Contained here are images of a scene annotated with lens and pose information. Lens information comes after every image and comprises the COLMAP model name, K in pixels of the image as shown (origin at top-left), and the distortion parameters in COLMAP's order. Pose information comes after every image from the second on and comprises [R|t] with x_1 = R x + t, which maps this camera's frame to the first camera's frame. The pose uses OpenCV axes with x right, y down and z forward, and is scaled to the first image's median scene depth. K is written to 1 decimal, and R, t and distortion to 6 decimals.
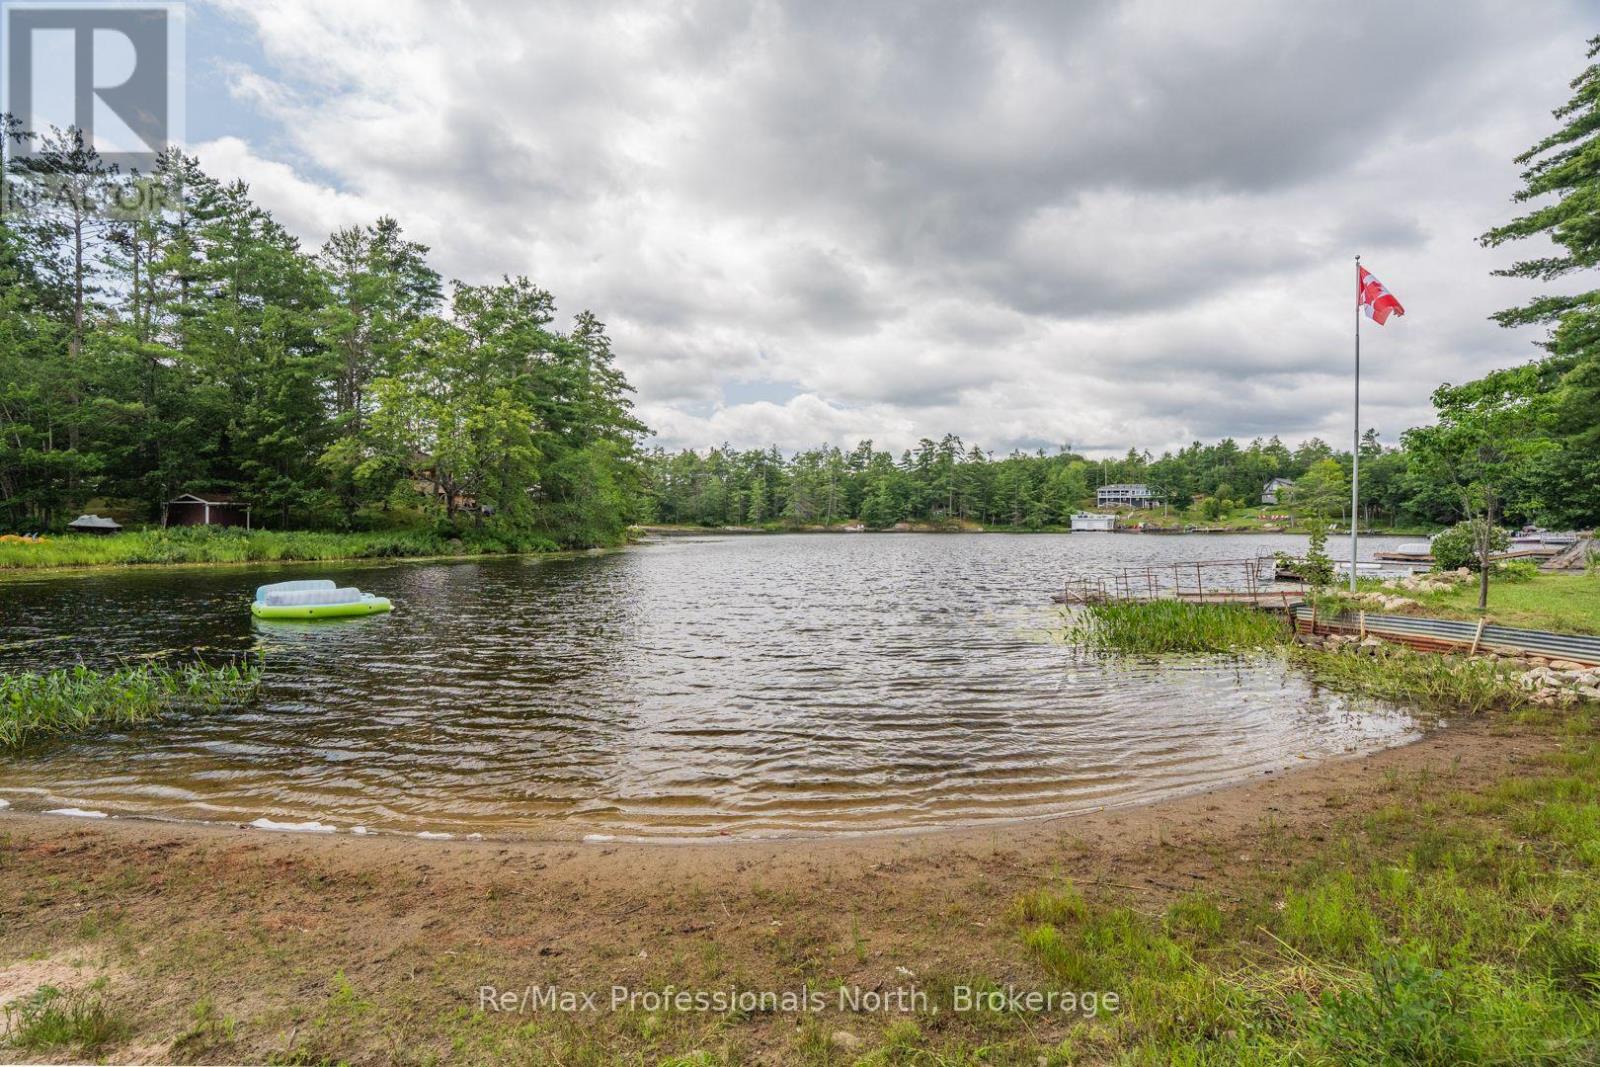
lens RADIAL K [[769.3, 0, 797.0], [0, 769.3, 523.9], [0, 0, 1]] dist [-0.063498, 0.034769]
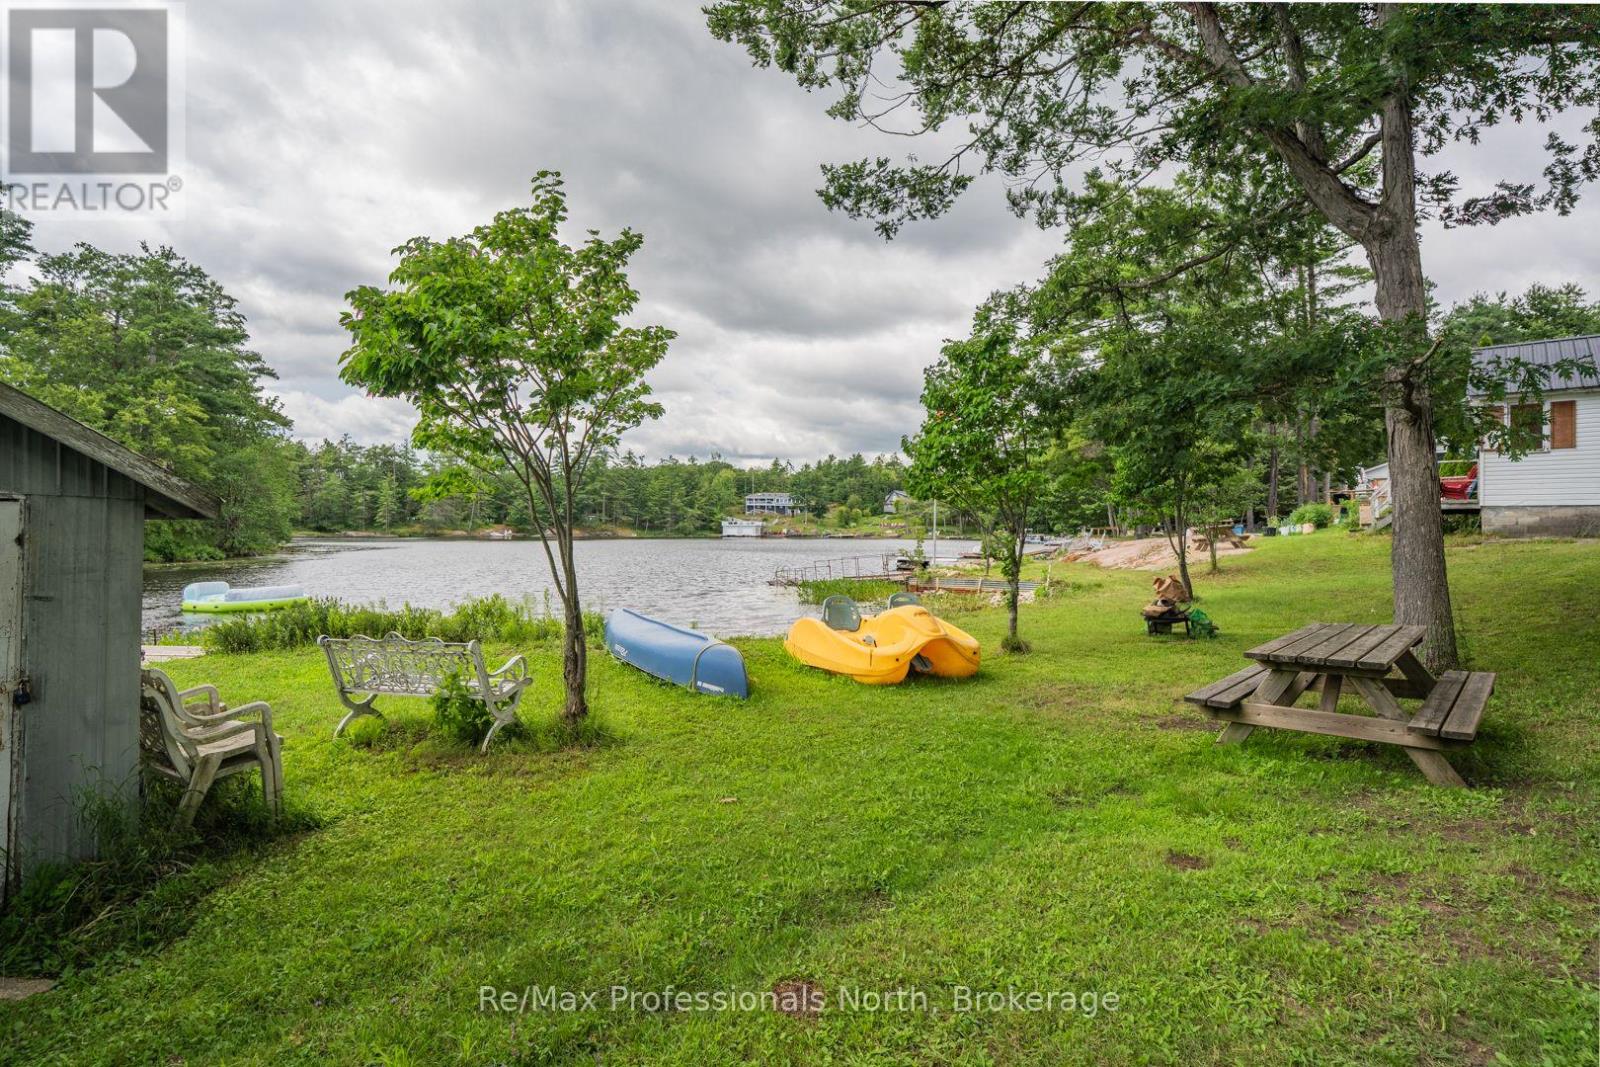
lens RADIAL K [[812.5, 0, 800.0], [0, 812.5, 533.5], [0, 0, 1]] dist [-0.042098, 0.000063]
pose [[0.900241, 0.001465, 0.435389, -0.025324], [-0.003723, 0.999984, 0.004333, -0.000369], [-0.435376, -0.005521, 0.900232, -0.038610]]
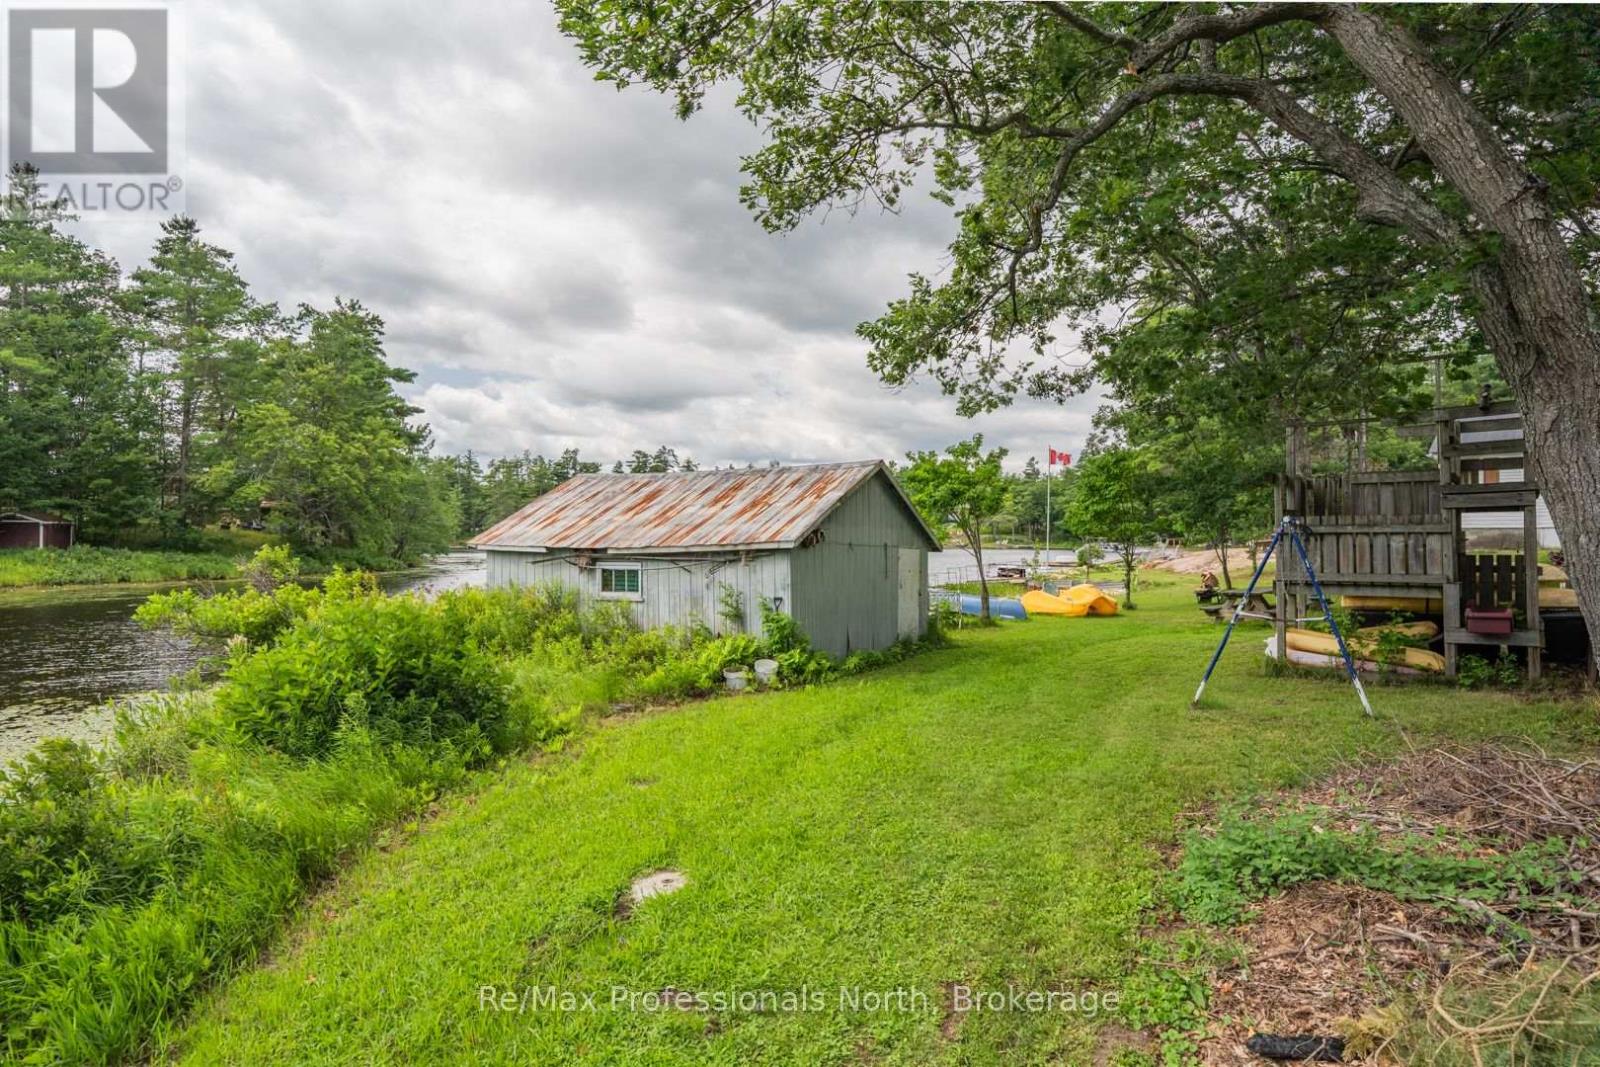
lens RADIAL K [[876.6, 0, 808.1], [0, 876.6, 539.9], [0, 0, 1]] dist [-0.004199, 0.000904]
pose [[0.918049, -0.001002, 0.396467, -0.075037], [0.000257, 0.999998, 0.001931, -0.001919], [-0.396468, -0.001671, 0.918047, -0.087186]]
